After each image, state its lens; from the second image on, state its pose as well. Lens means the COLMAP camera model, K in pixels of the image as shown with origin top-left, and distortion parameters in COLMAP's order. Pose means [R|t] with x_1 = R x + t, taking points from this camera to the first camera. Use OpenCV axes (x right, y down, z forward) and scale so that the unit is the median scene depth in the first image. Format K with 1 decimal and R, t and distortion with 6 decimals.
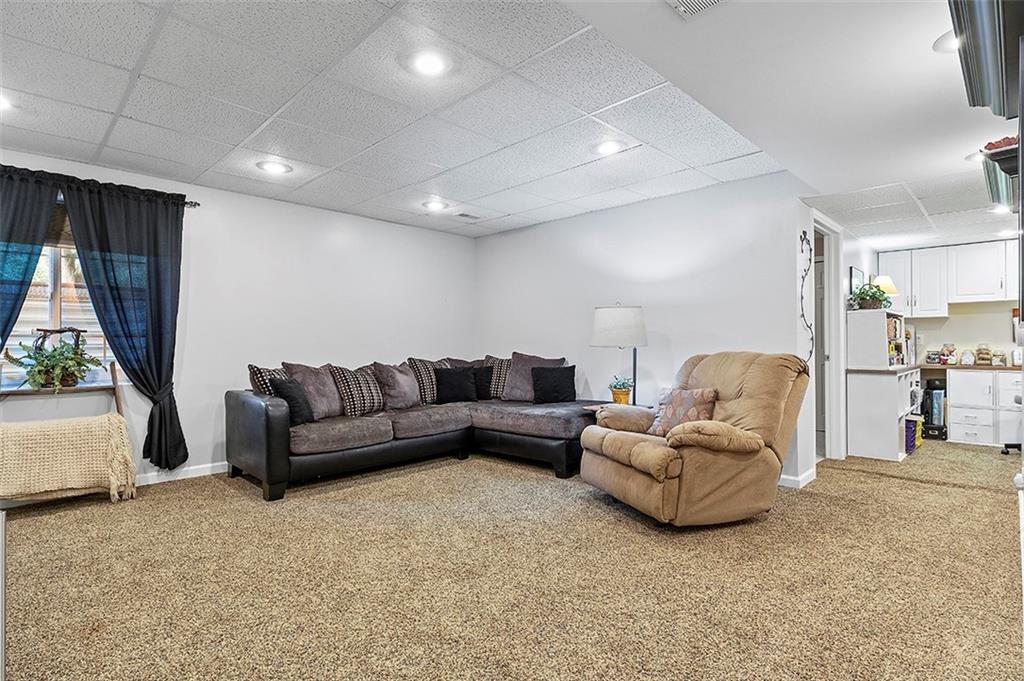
lens RADIAL K [[511.7, 0, 515.7], [0, 511.7, 344.3], [0, 0, 1]] dist [-0.008262, -0.001599]
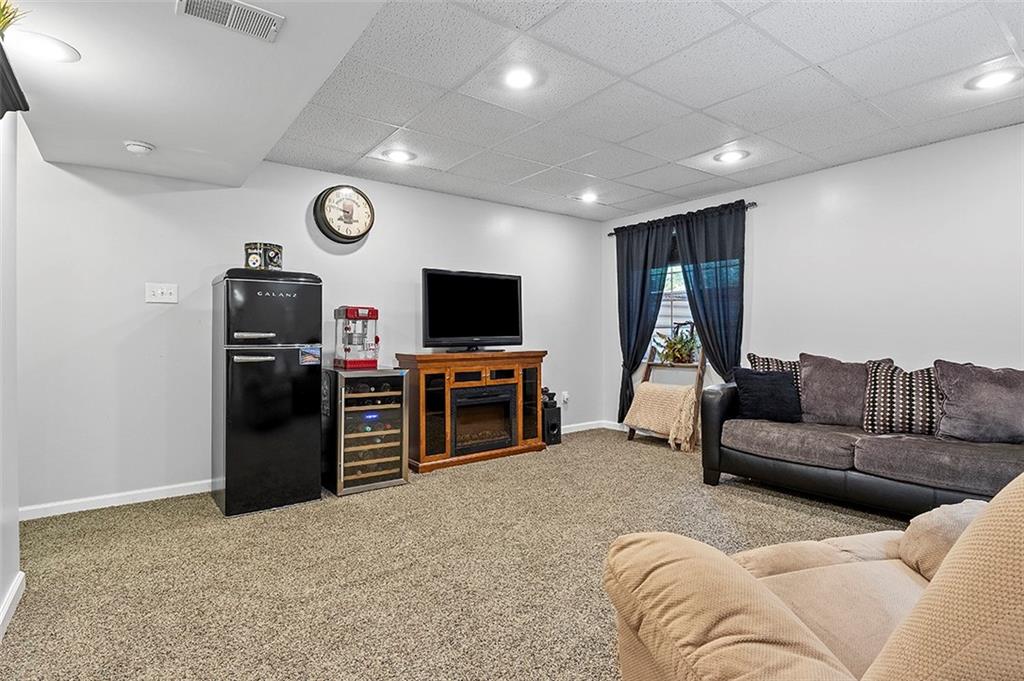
lens RADIAL K [[511.7, 0, 517.4], [0, 511.7, 332.6], [0, 0, 1]] dist [-0.008262, -0.001599]
pose [[-0.140933, 0.001502, -0.990018, 0.572079], [0.003472, 0.999993, 0.001022, -0.004578], [0.990013, -0.003293, -0.140937, 0.717920]]
